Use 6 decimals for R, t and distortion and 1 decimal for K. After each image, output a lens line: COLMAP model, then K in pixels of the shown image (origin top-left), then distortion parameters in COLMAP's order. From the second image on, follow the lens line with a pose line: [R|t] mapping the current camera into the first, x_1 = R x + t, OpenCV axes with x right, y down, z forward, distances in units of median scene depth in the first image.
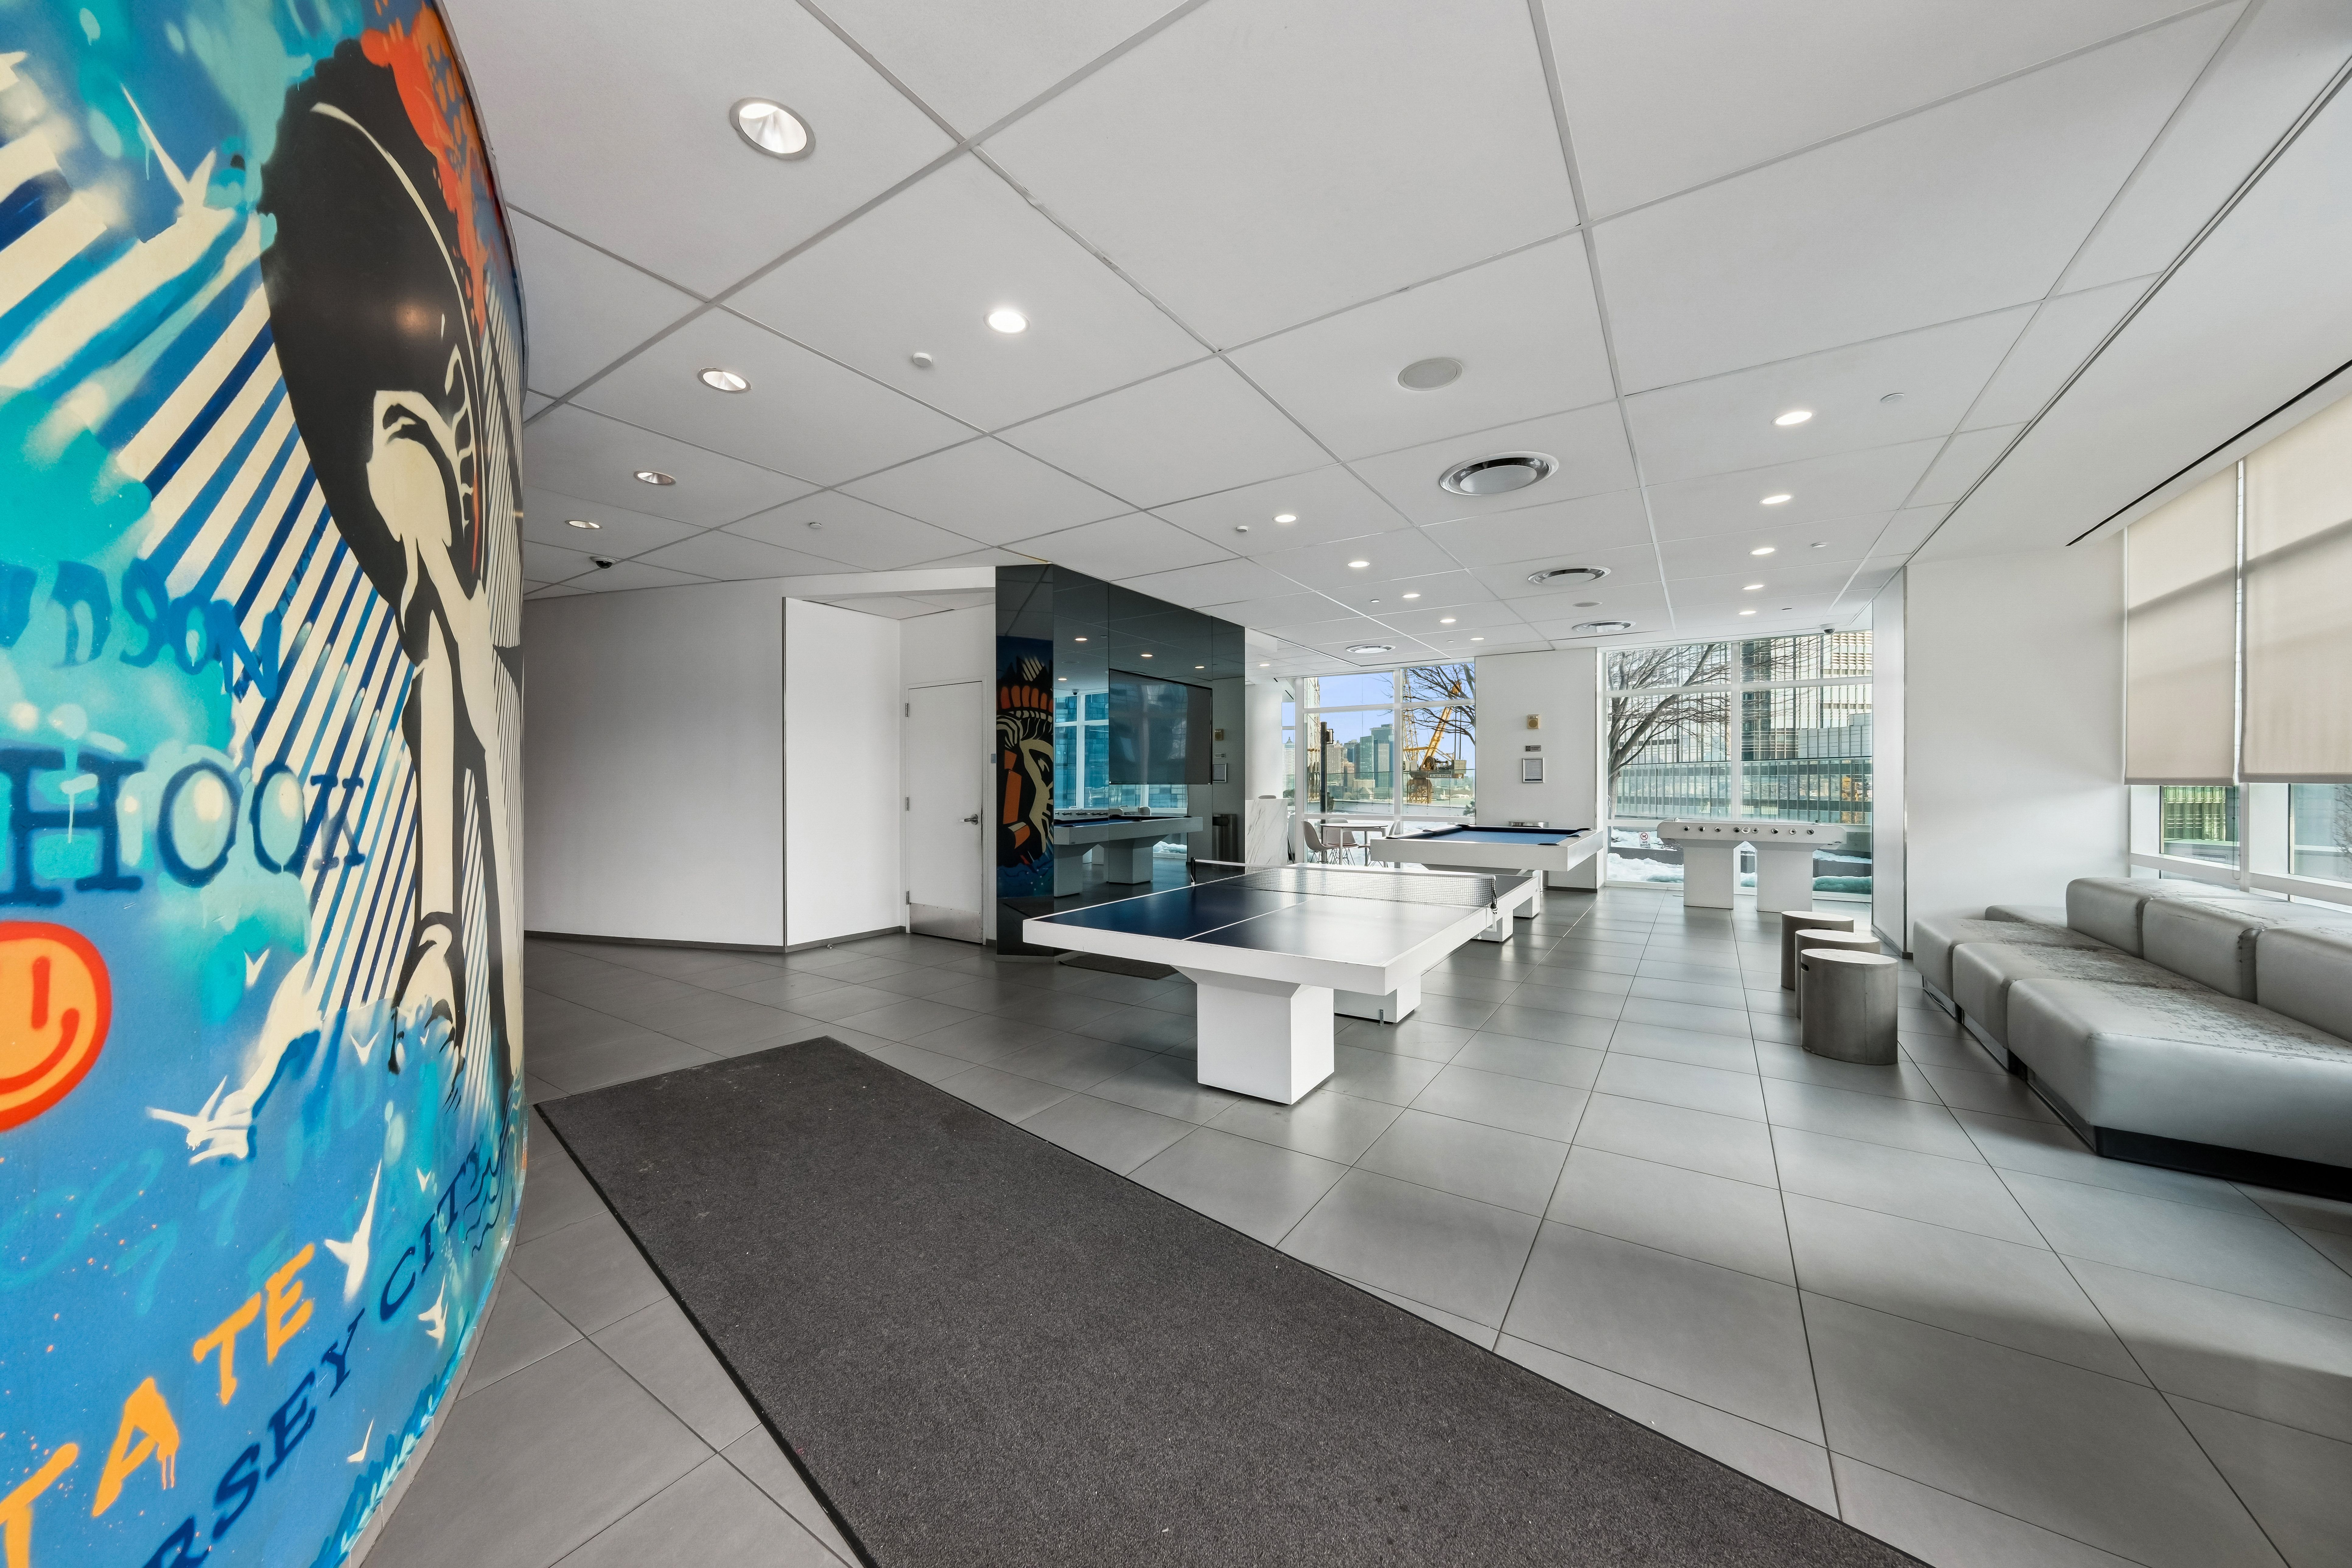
lens RADIAL K [[804.9, 0, 1182.2], [0, 804.9, 793.1], [0, 0, 1]] dist [-0.012391, 0.000667]
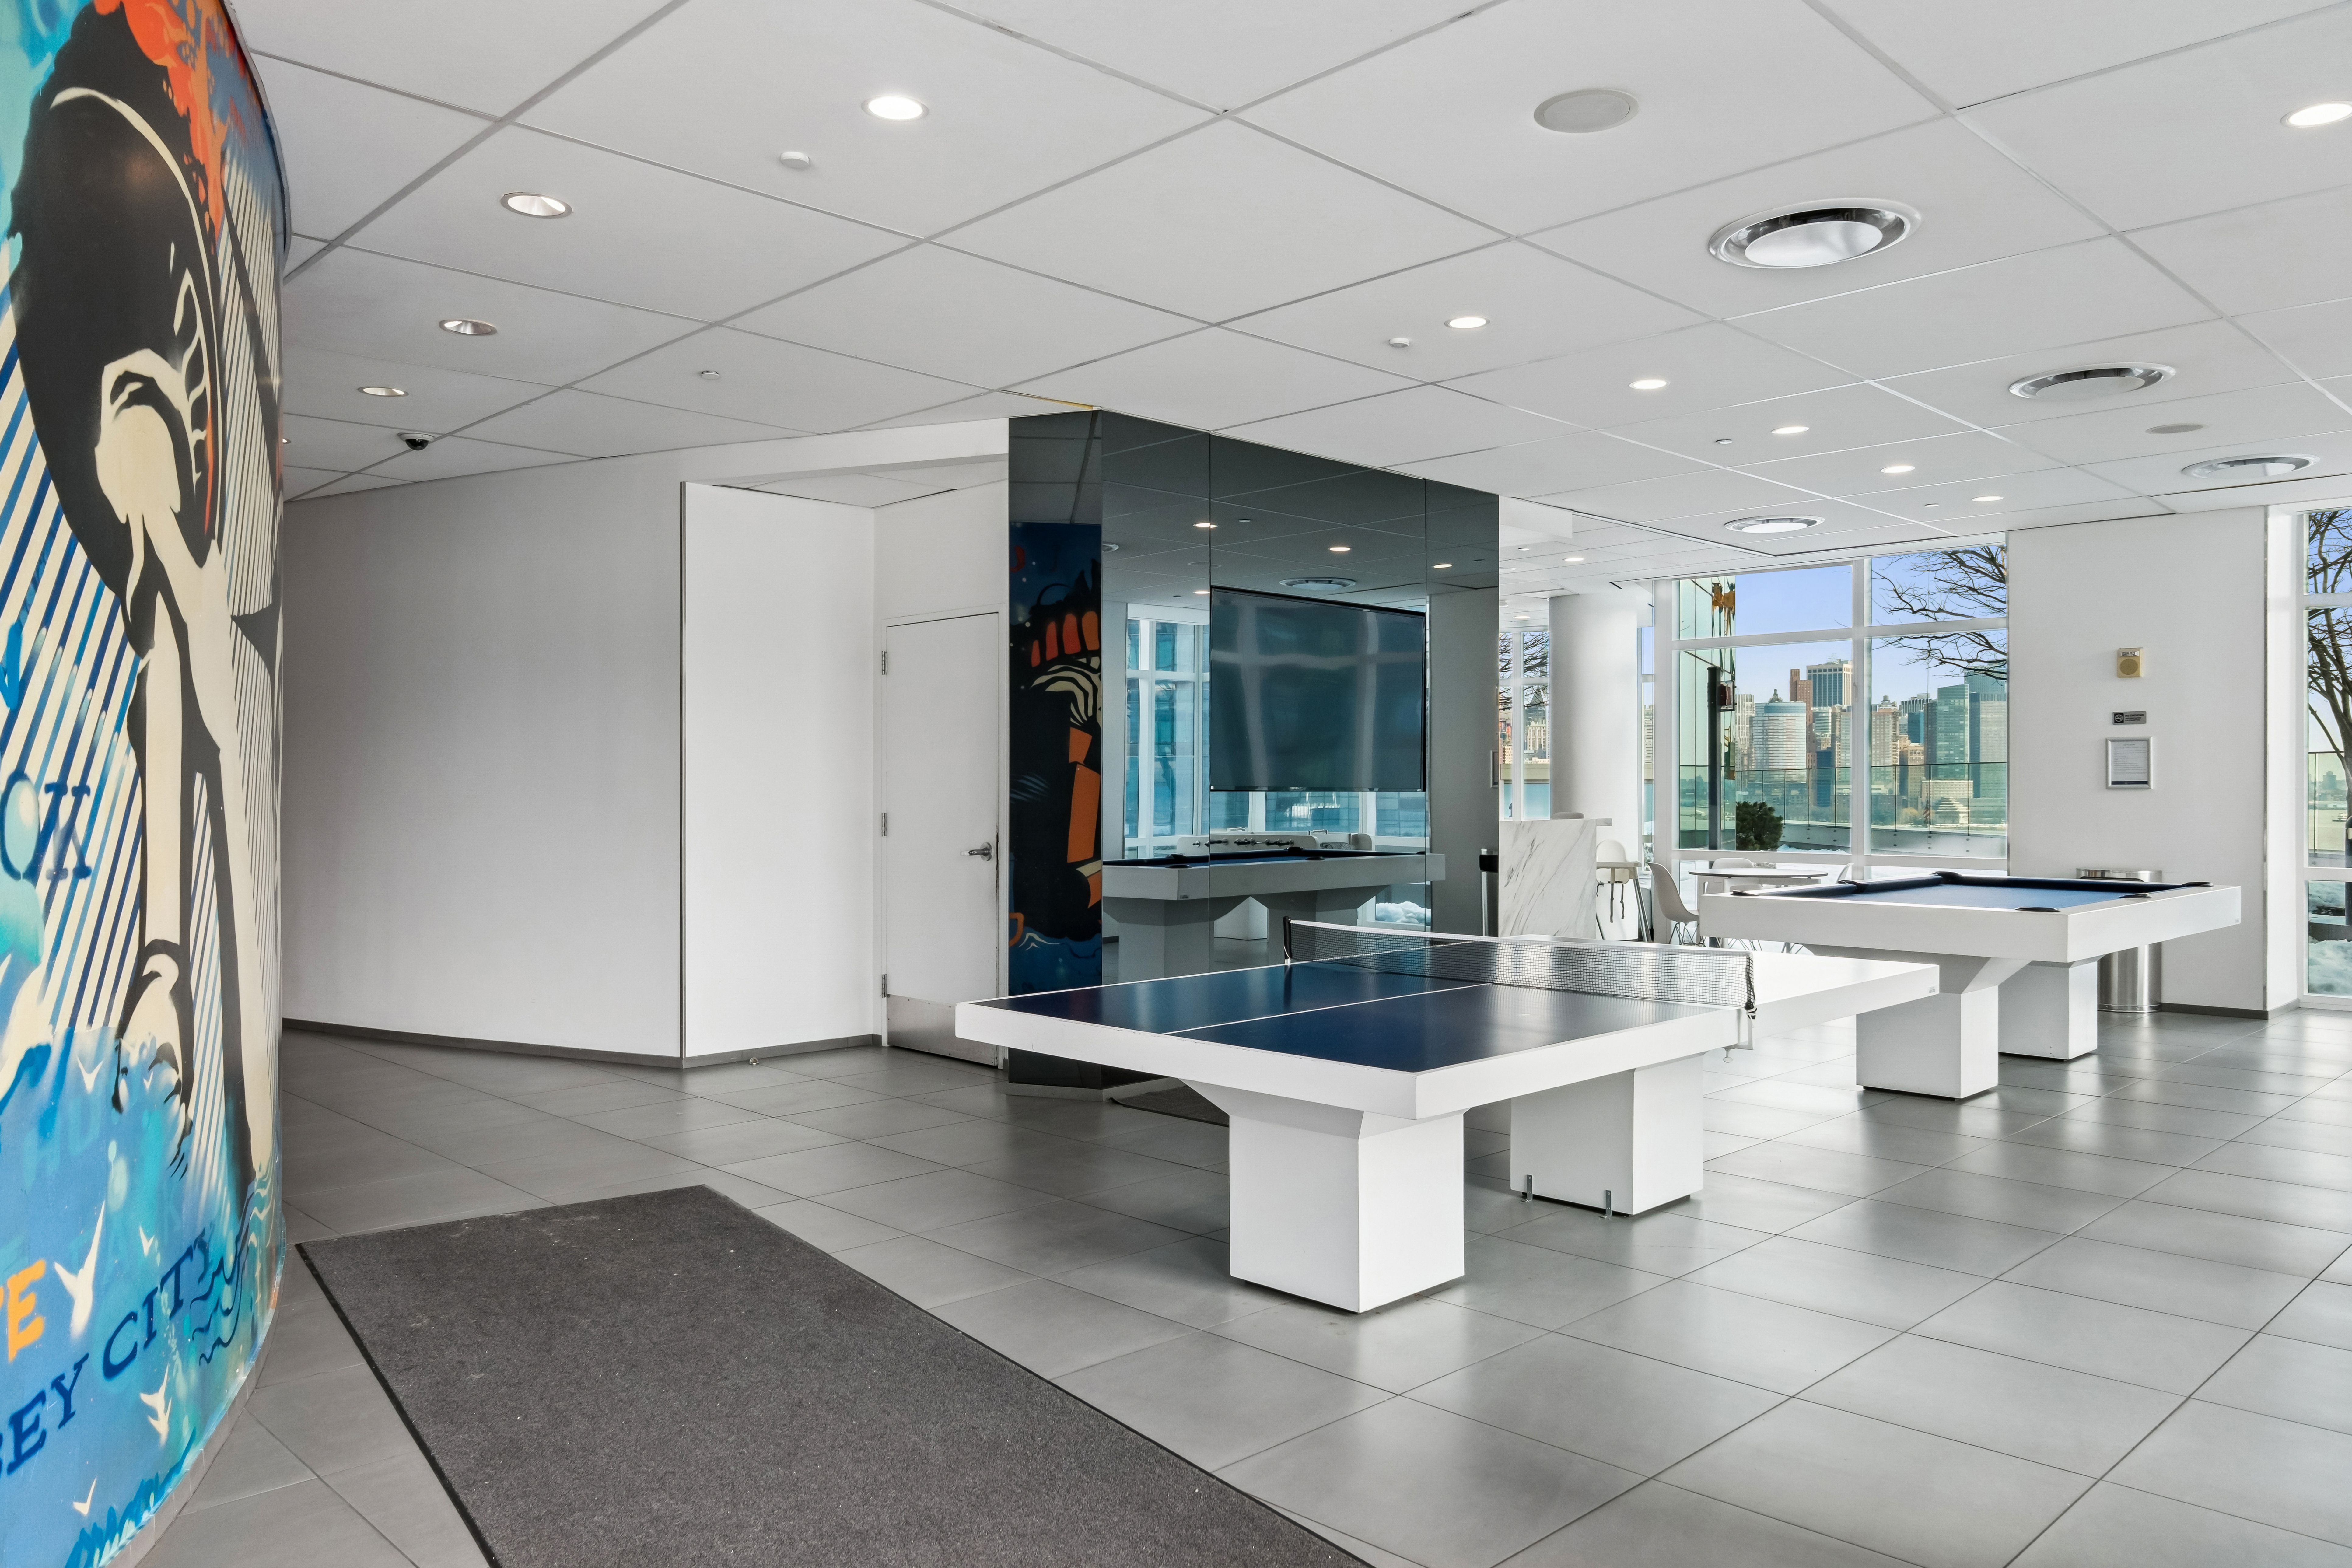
lens RADIAL K [[1644.6, 0, 1187.5], [0, 1644.6, 800.6], [0, 0, 1]] dist [-0.004878, -0.024766]
pose [[0.977418, 0.002524, -0.211301, 0.257939], [-0.003428, 0.999986, -0.003914, 0.000984], [0.211288, 0.004550, 0.977413, -0.244635]]
